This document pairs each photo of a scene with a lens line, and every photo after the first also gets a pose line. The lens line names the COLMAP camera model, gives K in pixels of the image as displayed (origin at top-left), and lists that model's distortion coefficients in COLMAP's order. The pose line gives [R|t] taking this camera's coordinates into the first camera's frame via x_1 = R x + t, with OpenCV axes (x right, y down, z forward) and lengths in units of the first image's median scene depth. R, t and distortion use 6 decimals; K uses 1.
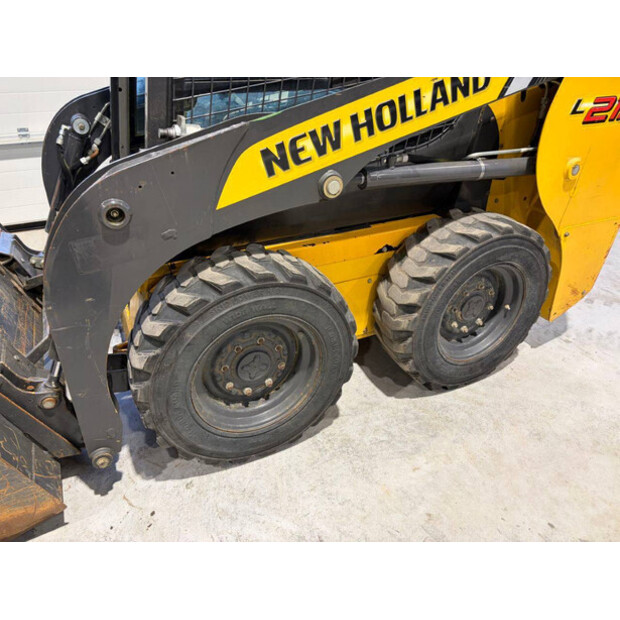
lens RADIAL K [[469.2, 0, 310.6], [0, 469.2, 302.2], [0, 0, 1]] dist [0.045877, -0.049468]
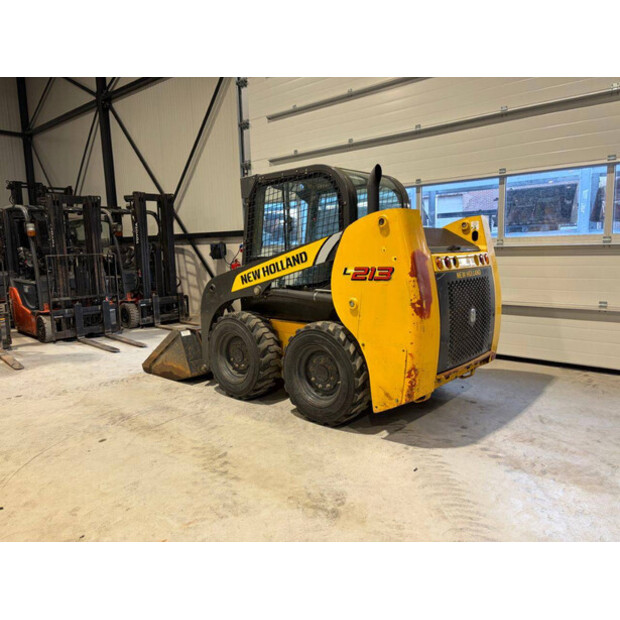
lens RADIAL K [[469.2, 0, 309.0], [0, 469.2, 307.7], [0, 0, 1]] dist [0.045877, -0.049468]
pose [[0.376487, 0.085466, -0.922471, 2.719483], [-0.445210, 0.889908, -0.099254, -0.016990], [0.812432, 0.448061, 0.373089, 0.251044]]
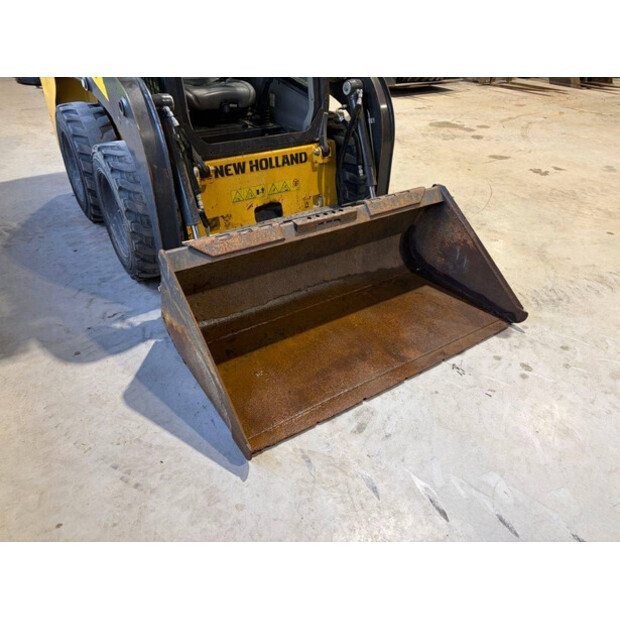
lens RADIAL K [[469.2, 0, 310.2], [0, 469.2, 306.8], [0, 0, 1]] dist [0.045877, -0.049468]
pose [[-0.132188, -0.576517, 0.806322, -2.314769], [0.480038, 0.674470, 0.560940, -0.730366], [-0.867231, 0.461215, 0.187593, 1.089709]]
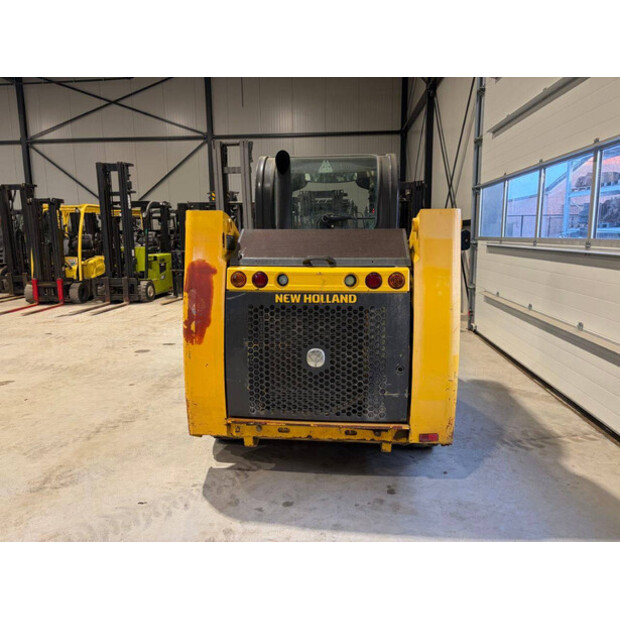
lens RADIAL K [[469.2, 0, 305.8], [0, 469.2, 308.0], [0, 0, 1]] dist [0.045877, -0.049468]
pose [[-0.522958, 0.110409, -0.845178, 2.234375], [-0.444338, 0.810868, 0.380863, -1.366302], [0.727378, 0.574719, -0.374991, 2.352720]]
